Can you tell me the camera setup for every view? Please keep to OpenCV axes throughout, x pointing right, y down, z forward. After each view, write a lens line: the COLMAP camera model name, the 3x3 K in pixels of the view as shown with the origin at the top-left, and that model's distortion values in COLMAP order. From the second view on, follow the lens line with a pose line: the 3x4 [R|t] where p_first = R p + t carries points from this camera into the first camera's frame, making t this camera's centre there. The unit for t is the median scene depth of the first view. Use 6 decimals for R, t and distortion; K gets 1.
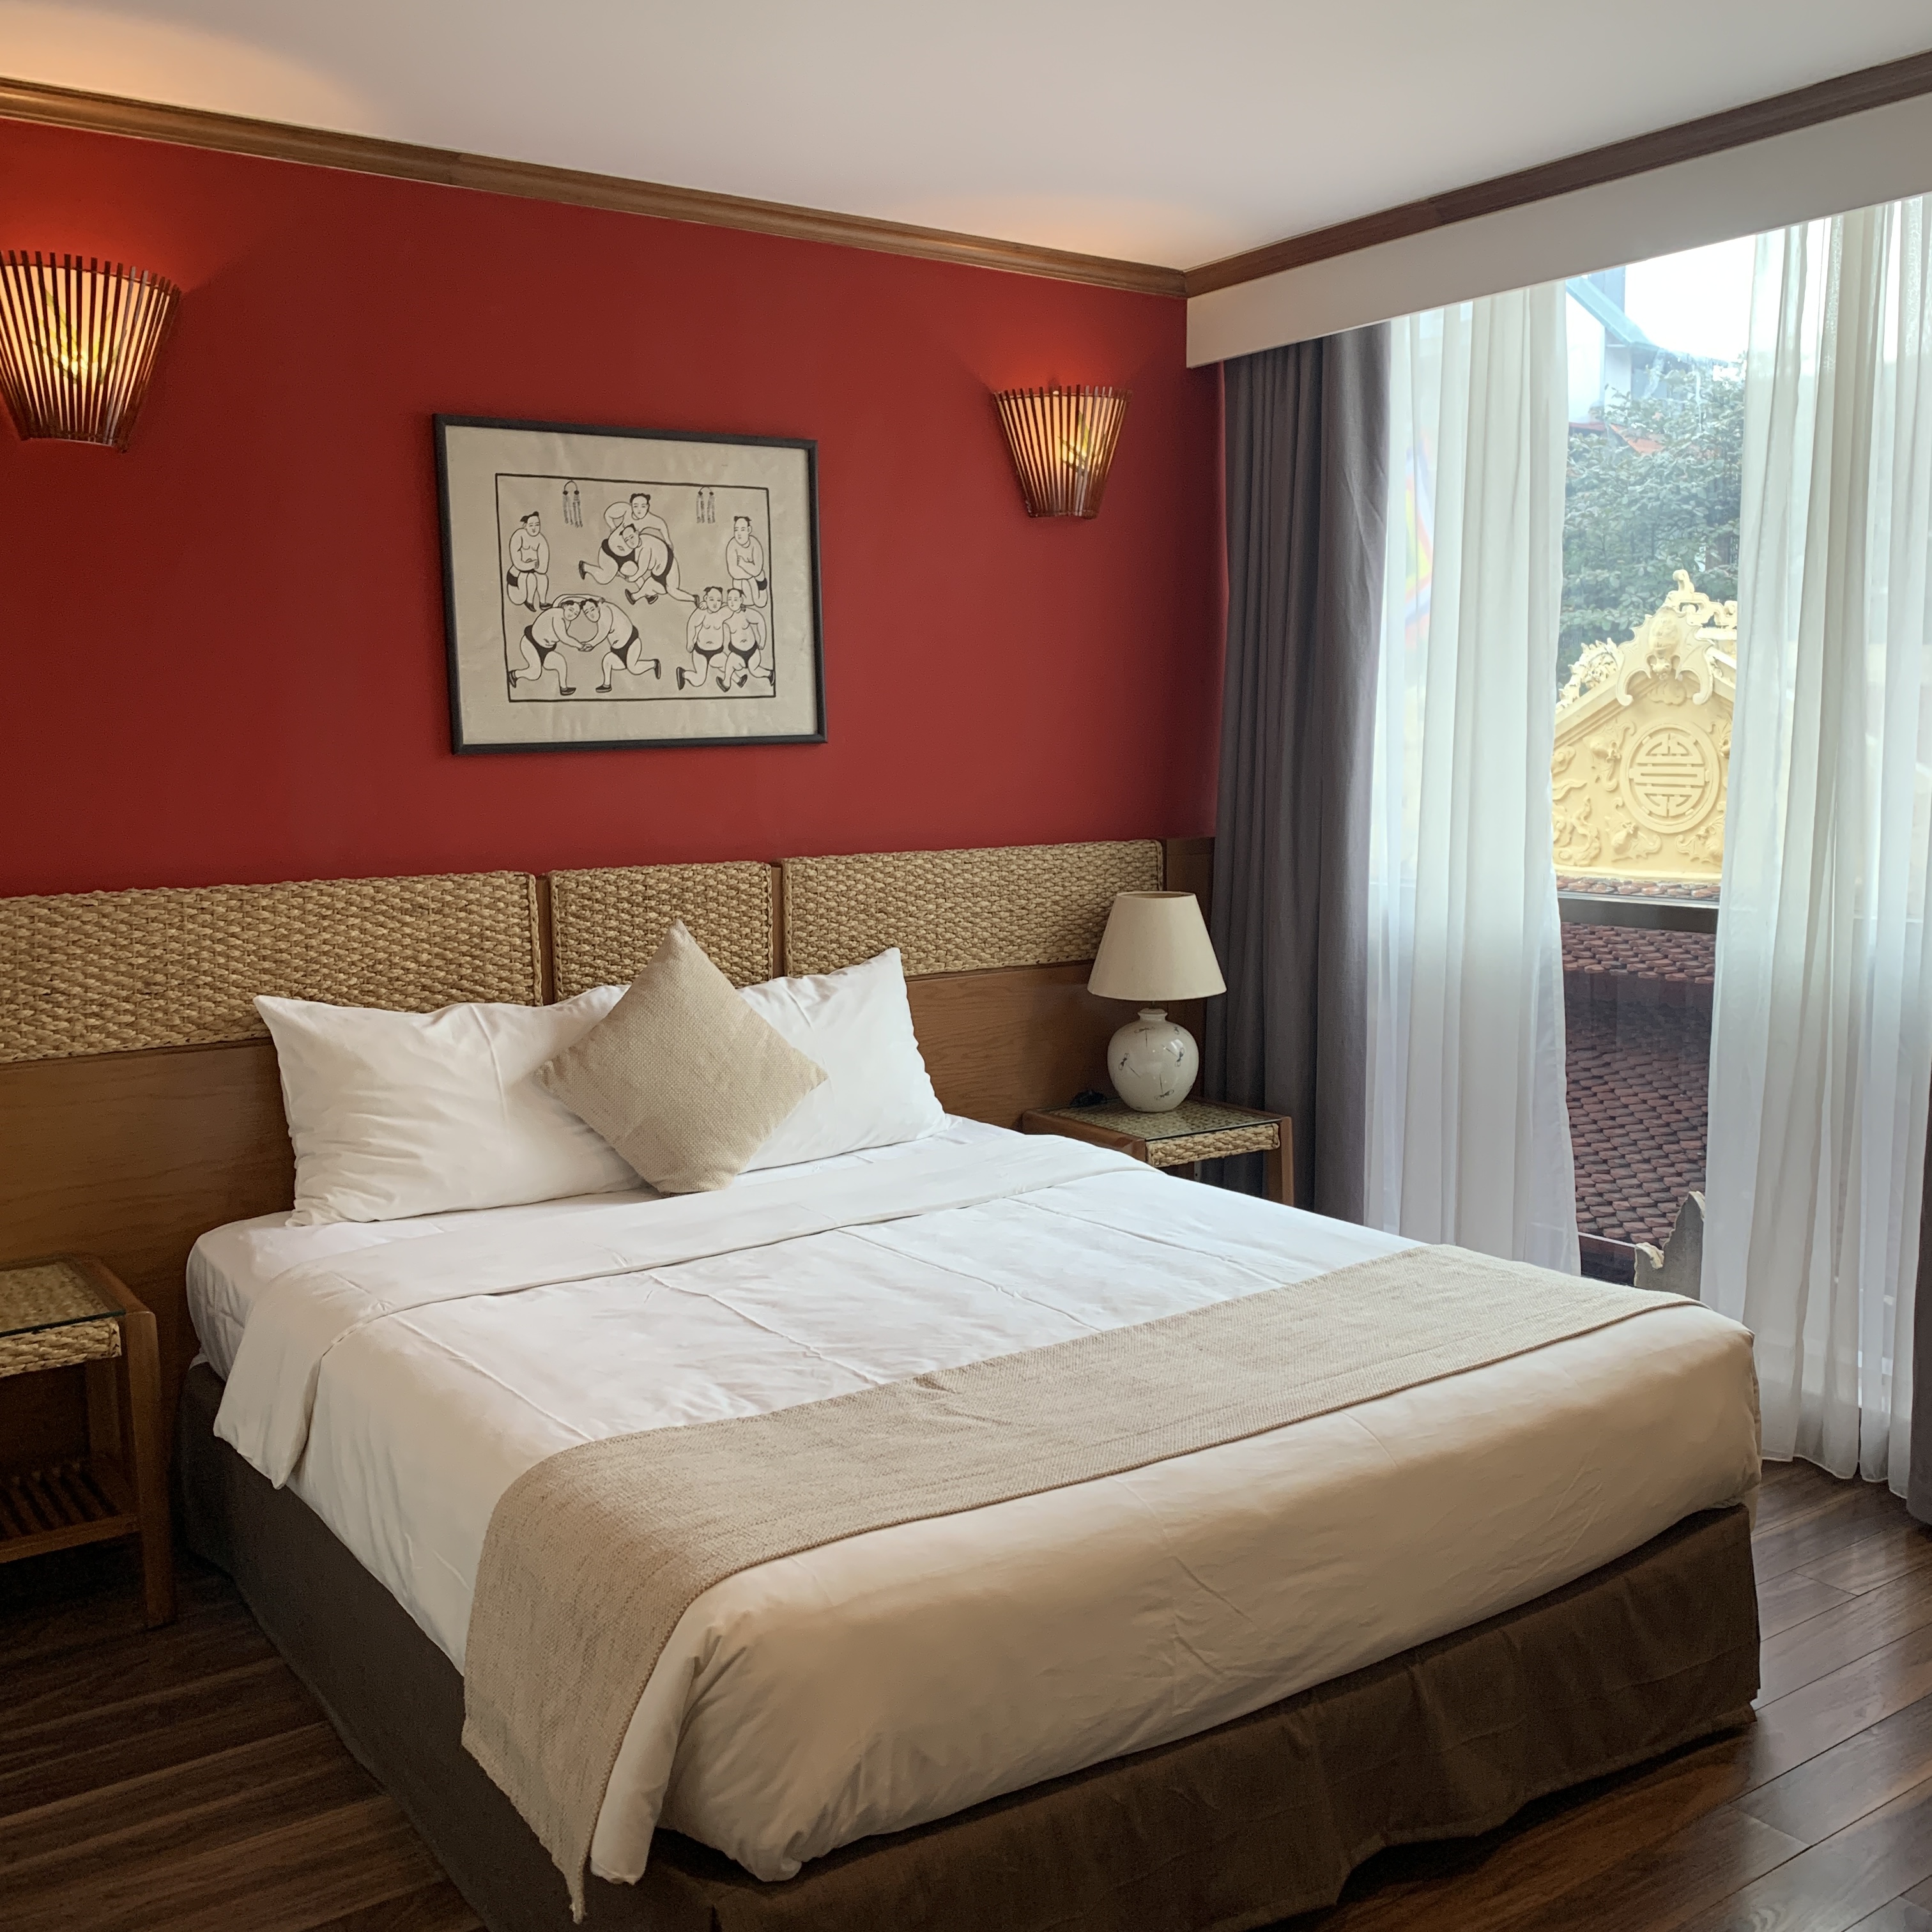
lens RADIAL K [[2025.8, 0, 966.0], [0, 2025.8, 966.0], [0, 0, 1]] dist [0.151049, -0.343979]
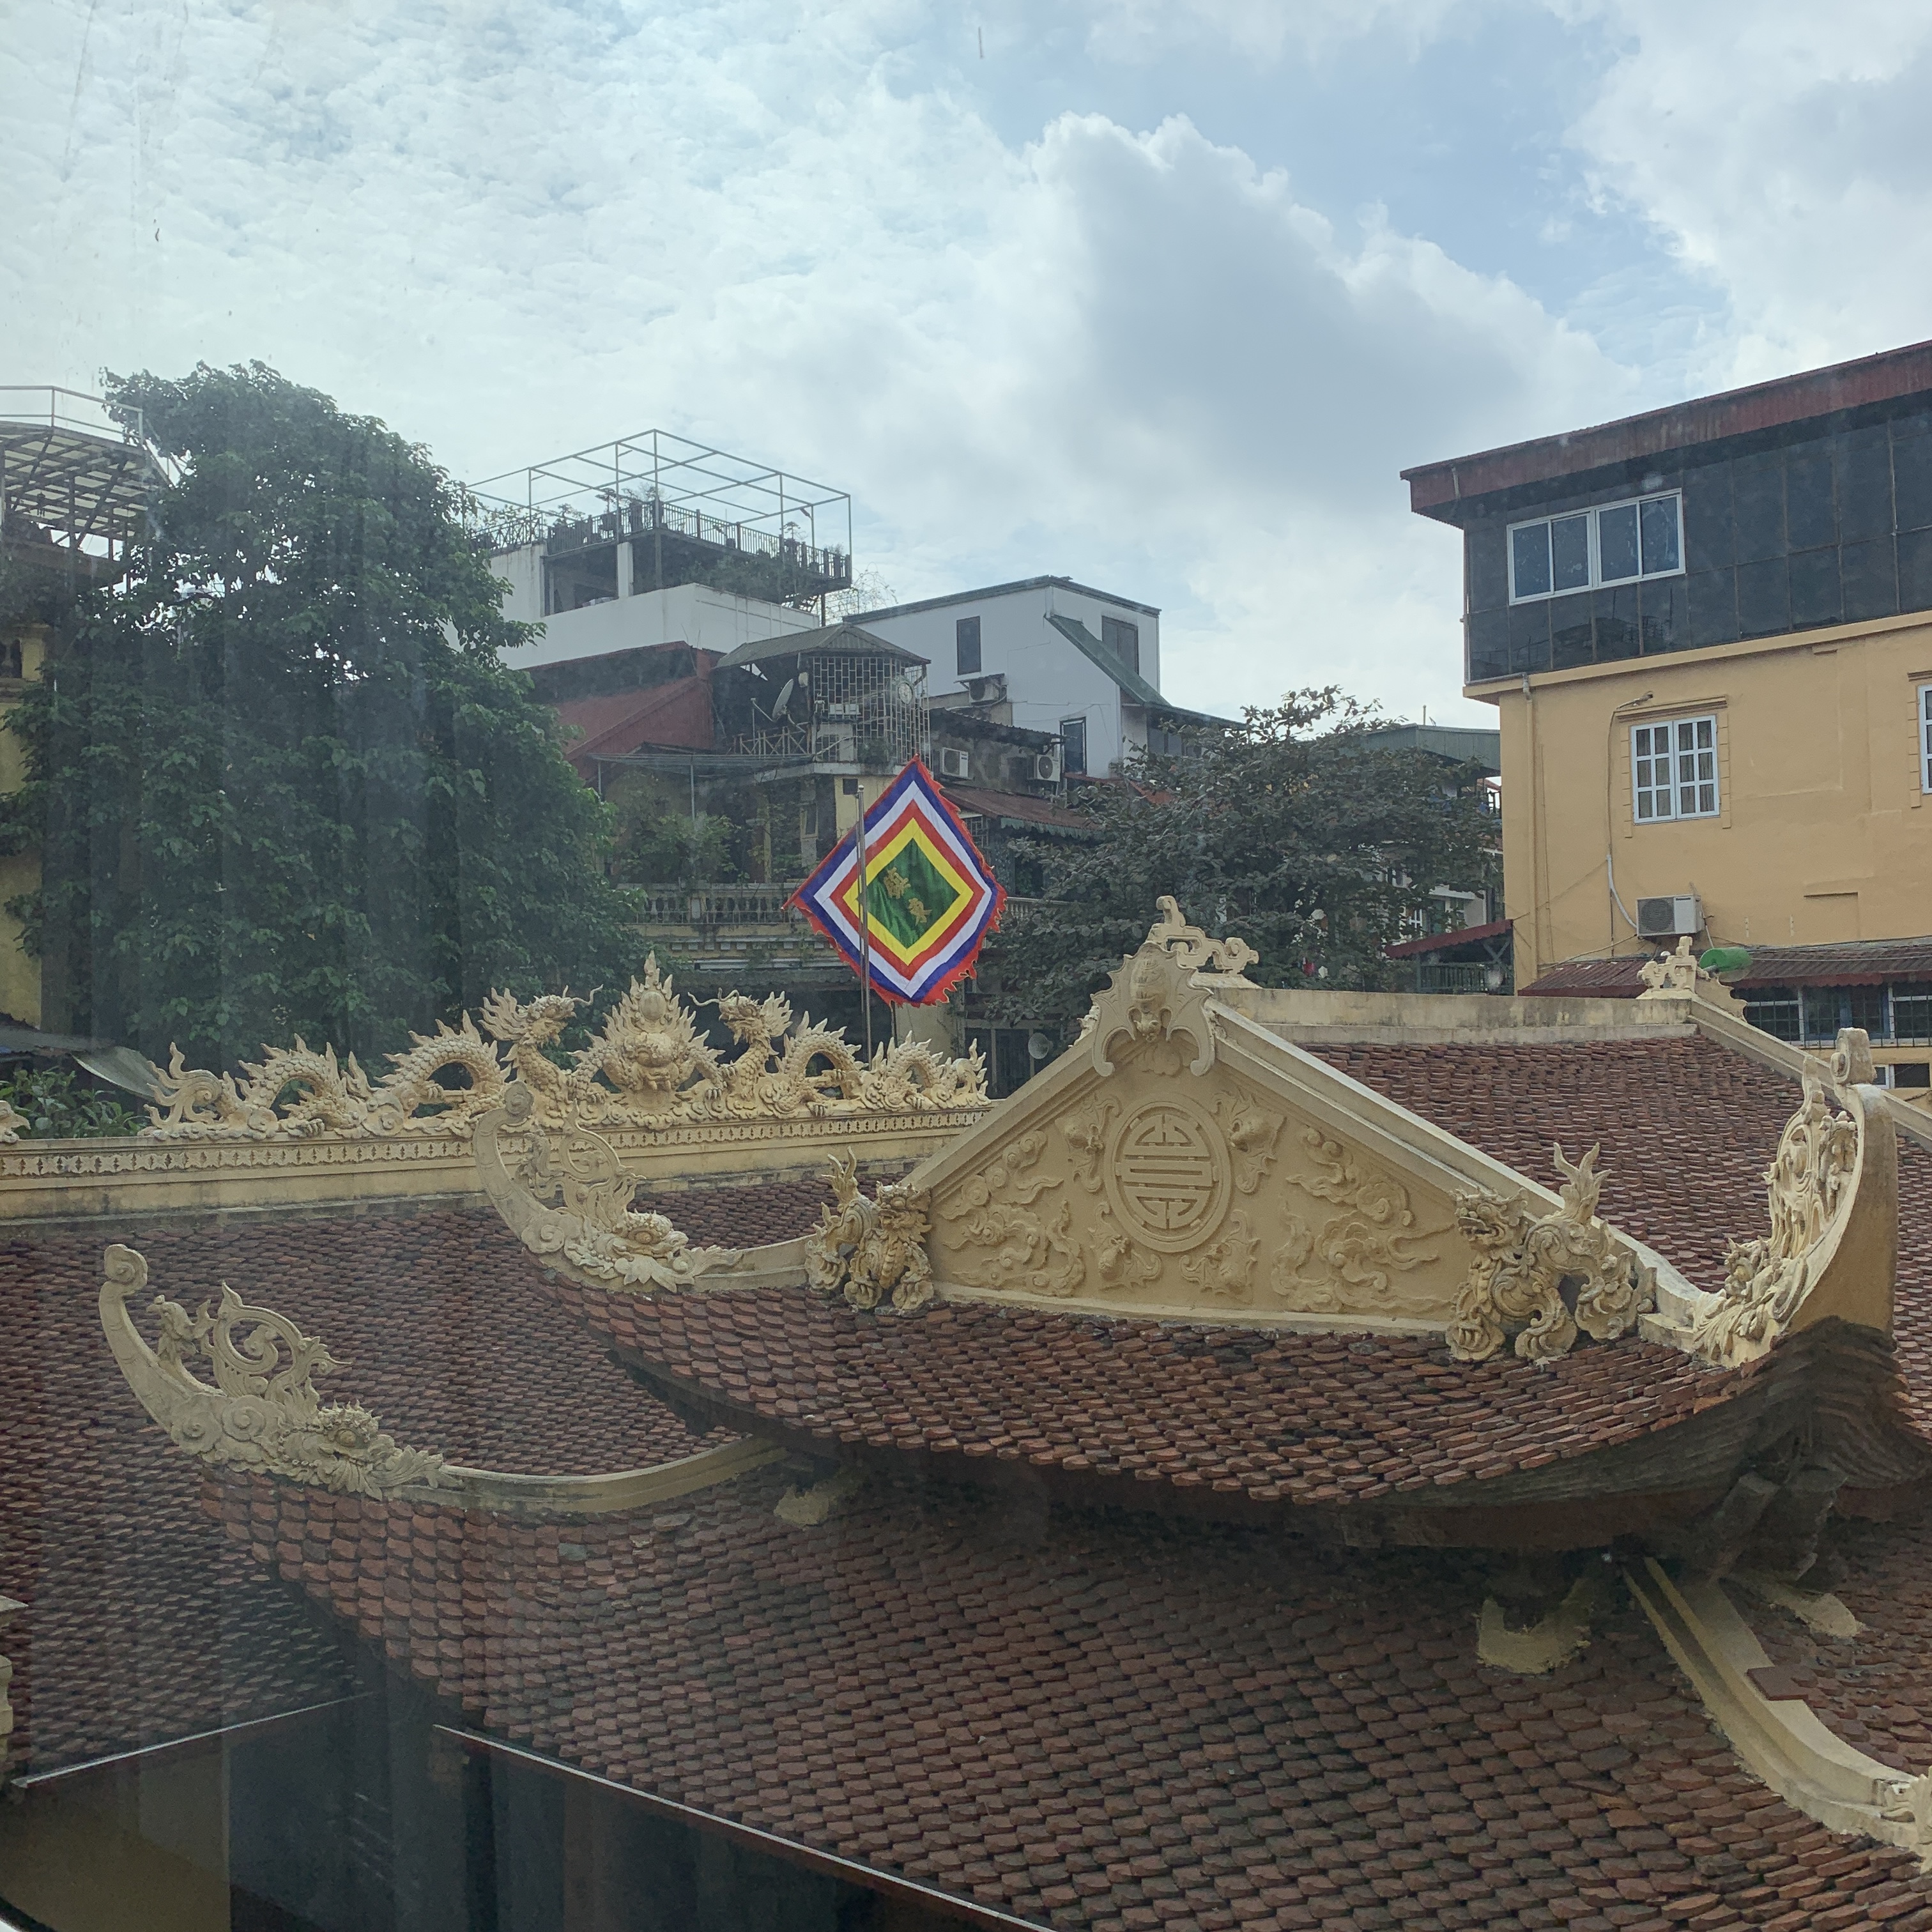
lens RADIAL K [[2025.8, 0, 966.0], [0, 2025.8, 966.0], [0, 0, 1]] dist [0.151049, -0.343979]
pose [[0.978748, 0.002678, 0.205049, 0.125914], [0.032210, 0.985495, -0.166618, -0.047432], [-0.202521, 0.169682, 0.964465, 0.310444]]
